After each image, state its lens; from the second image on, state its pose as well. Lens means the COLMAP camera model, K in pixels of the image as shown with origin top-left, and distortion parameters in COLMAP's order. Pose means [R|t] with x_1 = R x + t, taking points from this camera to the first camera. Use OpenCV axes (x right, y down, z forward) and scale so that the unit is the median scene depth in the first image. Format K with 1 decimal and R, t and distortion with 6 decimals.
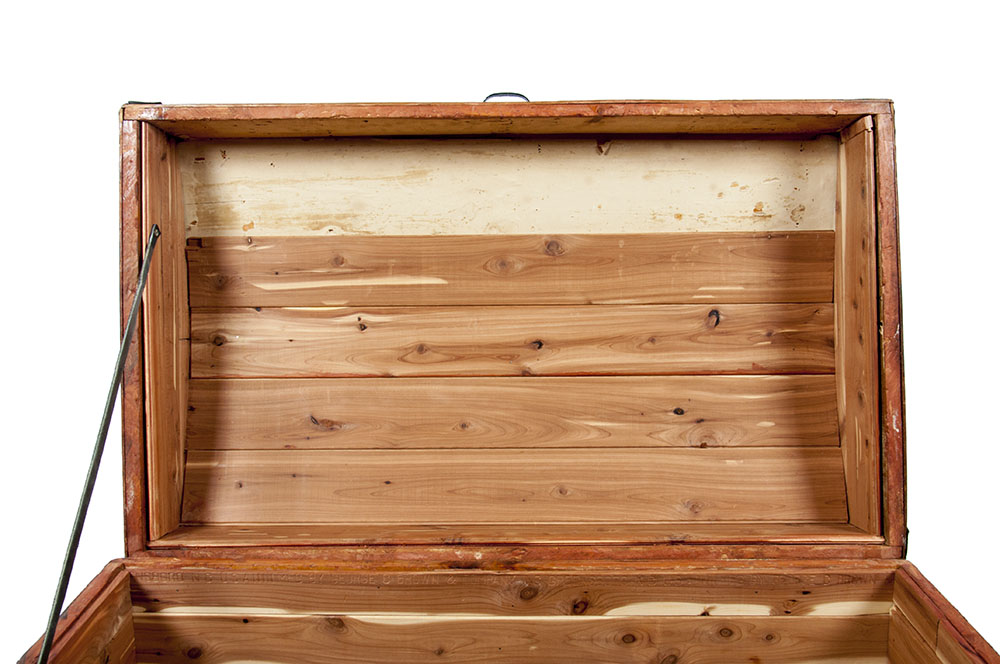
lens RADIAL K [[986.4, 0, 500.0], [0, 986.4, 332.0], [0, 0, 1]] dist [-0.018151, 0.023491]
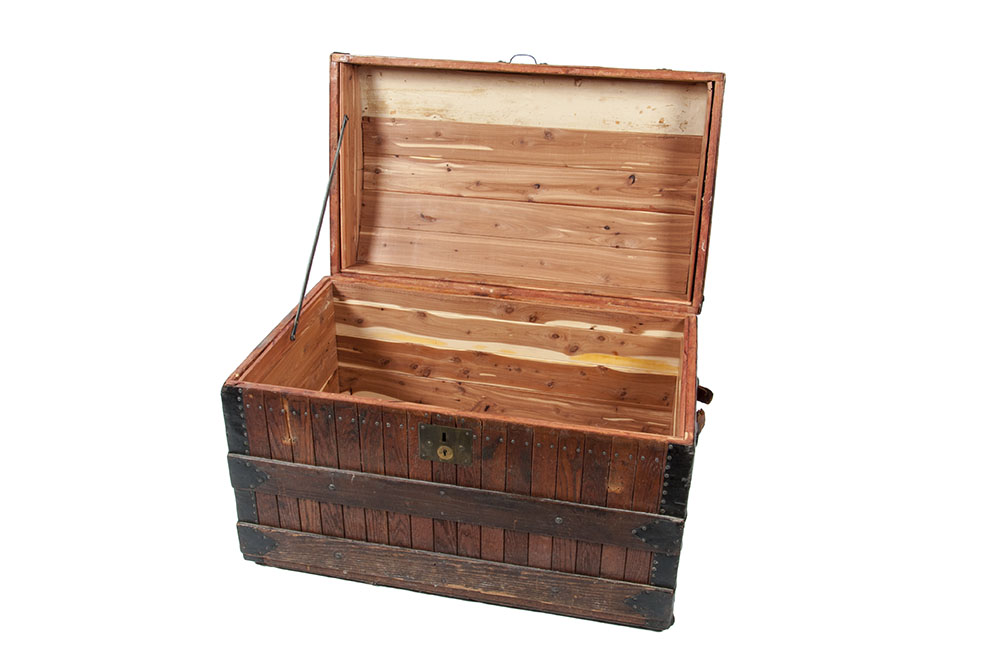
lens RADIAL K [[858.5, 0, 500.0], [0, 858.5, 332.0], [0, 0, 1]] dist [-0.030162, 0.000105]
pose [[0.980316, 0.107361, -0.165694, 0.280330], [-0.058286, 0.959198, 0.276663, -0.176269], [0.188636, -0.261559, 0.946575, -0.674838]]
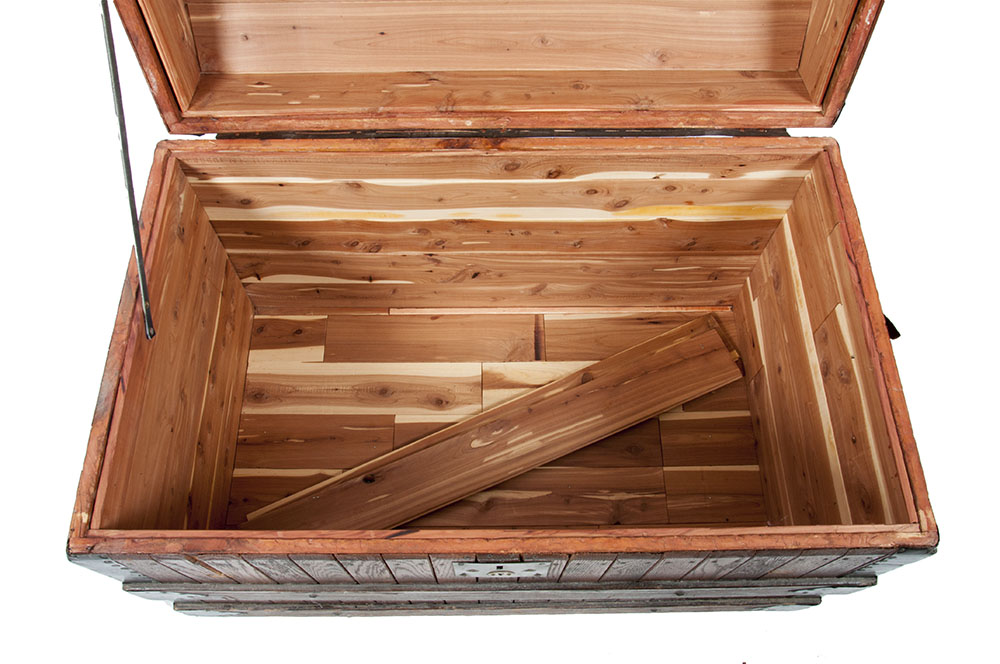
lens RADIAL K [[801.4, 0, 484.8], [0, 801.4, 332.2], [0, 0, 1]] dist [-0.079752, 0.131918]
pose [[0.999936, -0.011300, -0.000642, -0.004903], [0.007631, 0.631225, 0.775563, -0.316433], [-0.008359, -0.775518, 0.631270, 0.199886]]
